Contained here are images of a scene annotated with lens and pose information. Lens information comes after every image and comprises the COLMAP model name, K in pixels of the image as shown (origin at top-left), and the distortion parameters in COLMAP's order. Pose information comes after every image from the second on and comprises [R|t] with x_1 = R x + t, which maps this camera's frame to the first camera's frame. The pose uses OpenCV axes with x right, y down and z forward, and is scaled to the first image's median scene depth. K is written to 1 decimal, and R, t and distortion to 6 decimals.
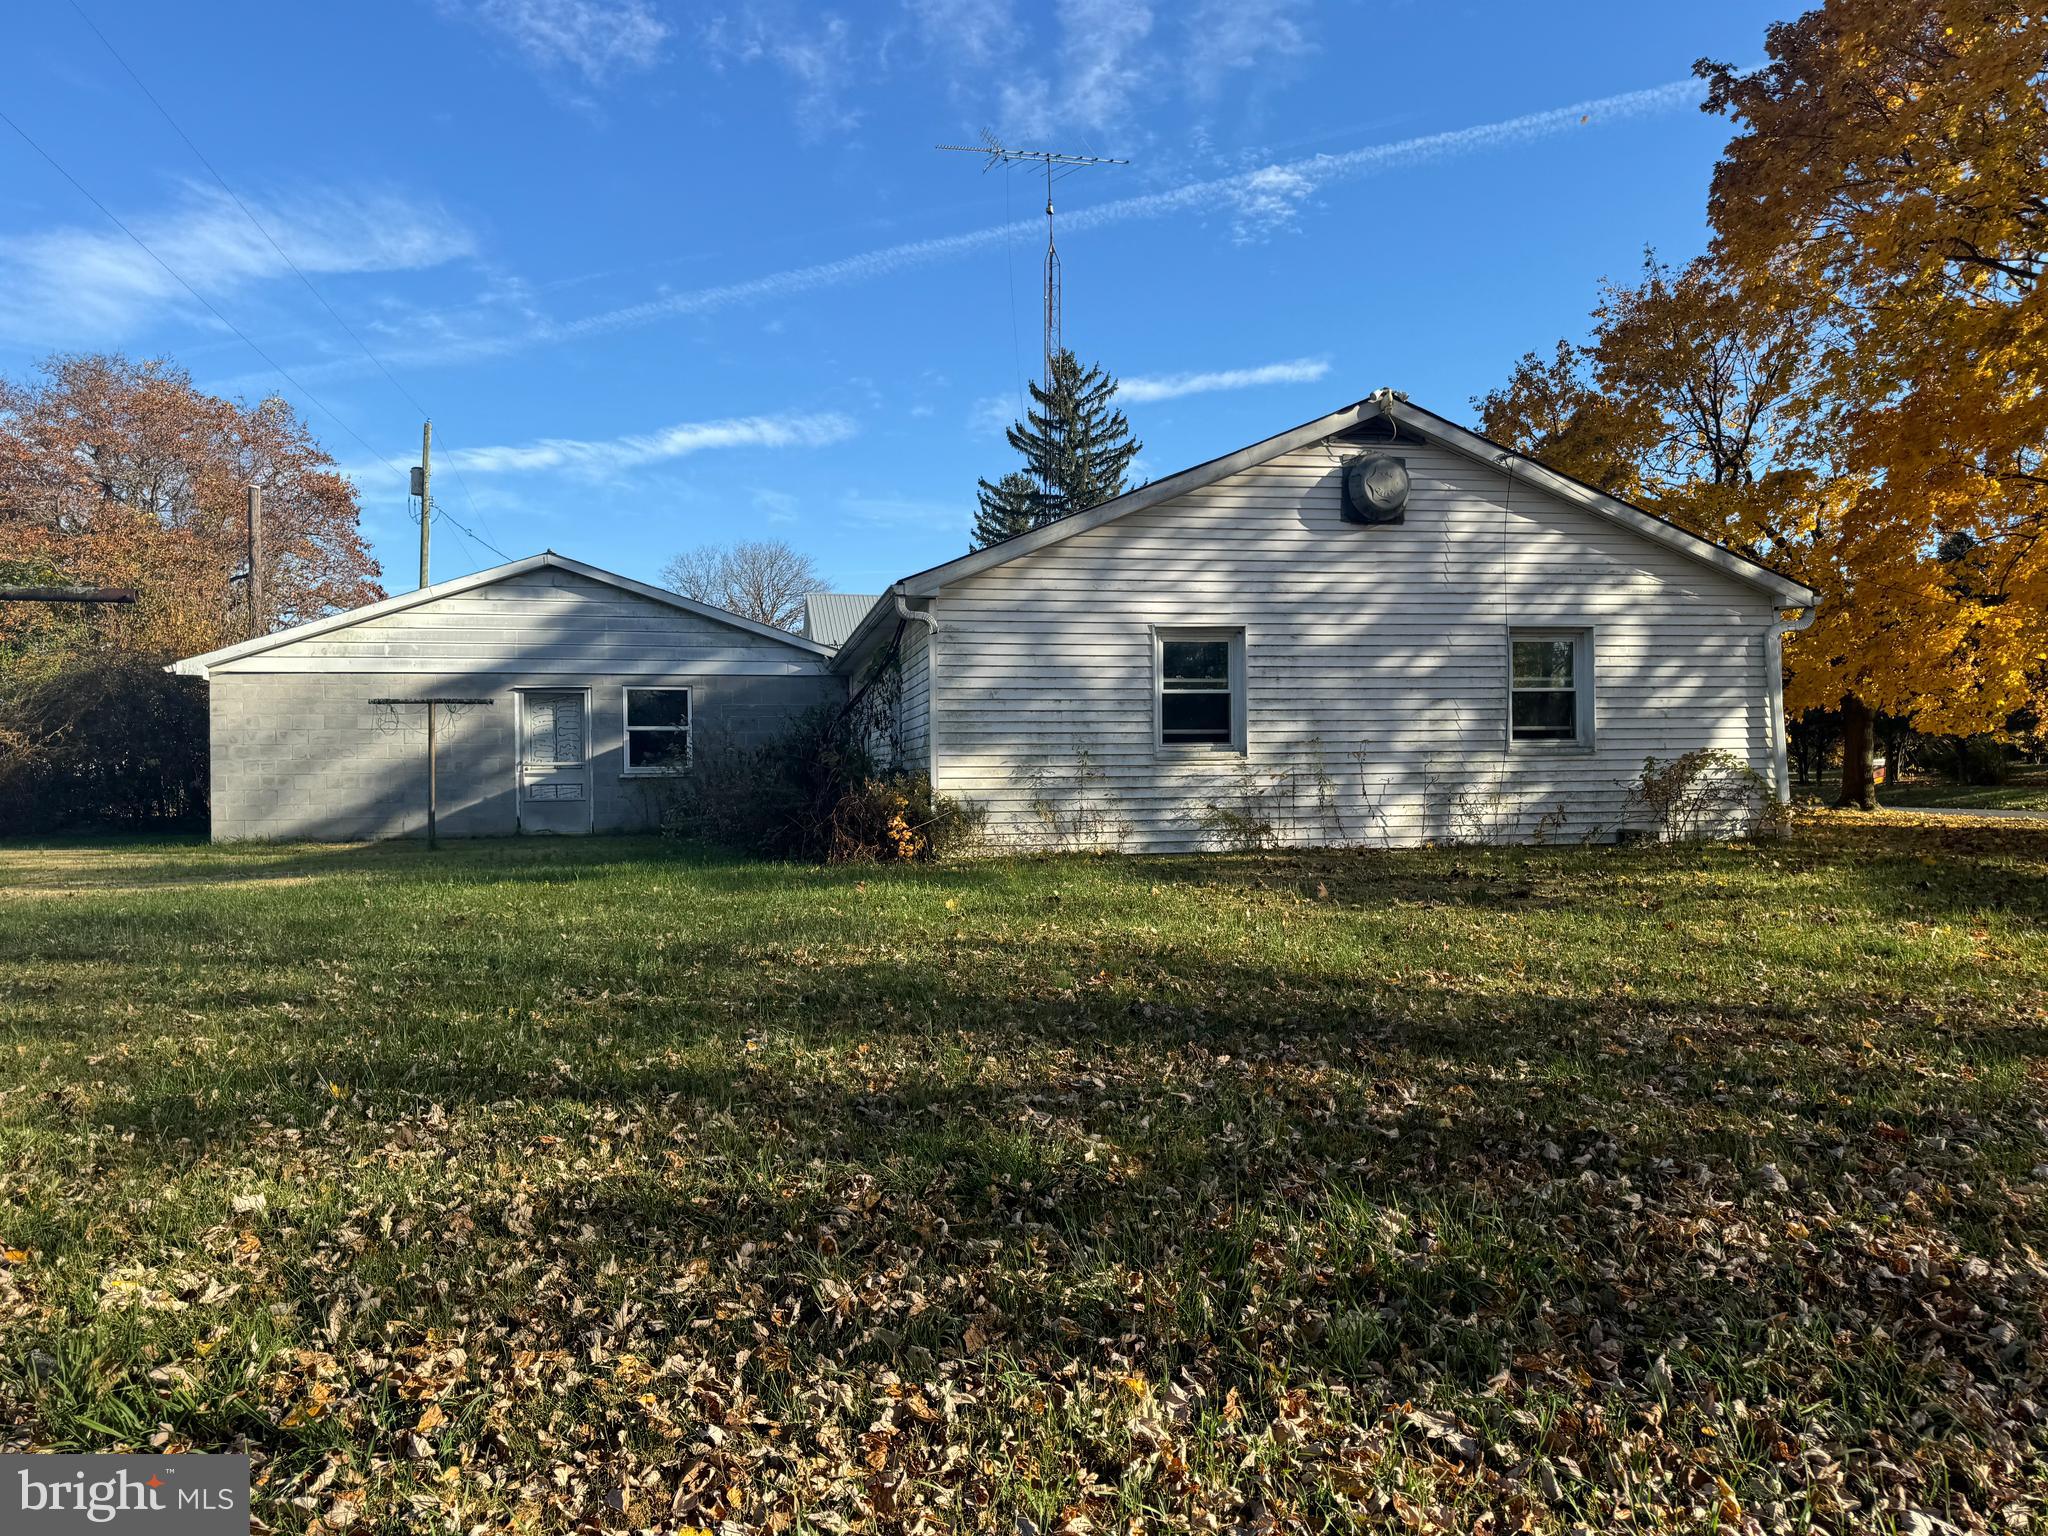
lens RADIAL K [[1366.6, 0, 969.6], [0, 1366.6, 765.4], [0, 0, 1]] dist [0.122275, -0.210959]
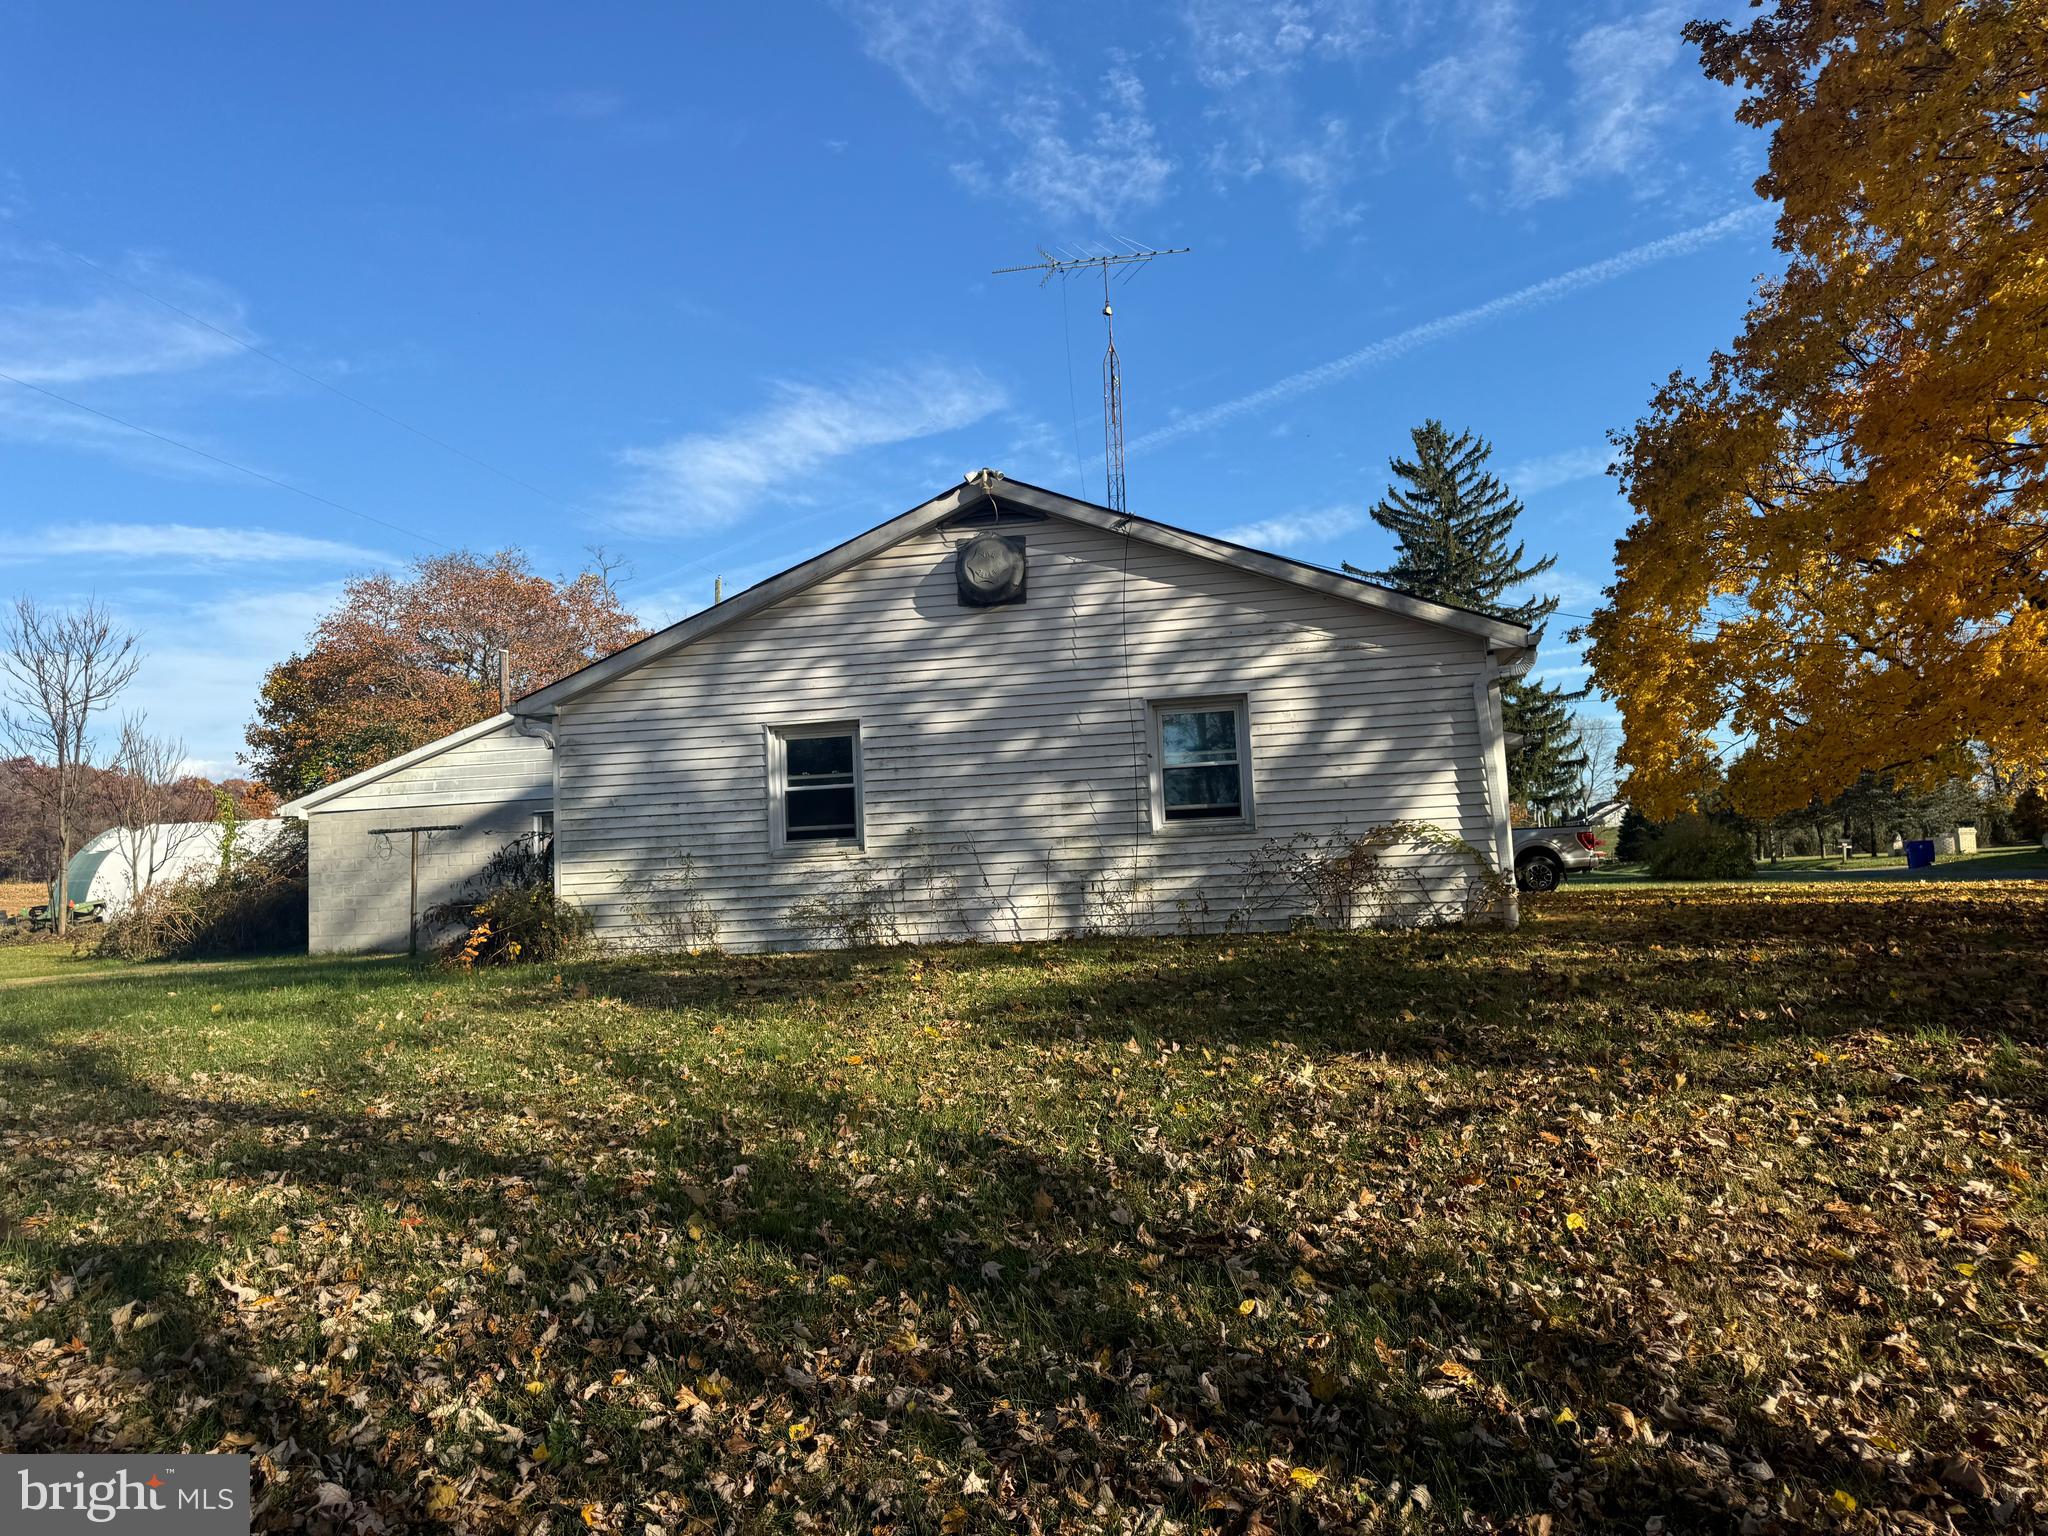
lens RADIAL K [[1366.6, 0, 969.6], [0, 1366.6, 765.4], [0, 0, 1]] dist [0.122275, -0.210959]
pose [[0.941526, -0.061298, -0.331318, 0.584375], [0.036212, 0.996026, -0.081372, 0.014687], [0.334990, 0.064616, 0.940004, 0.096305]]
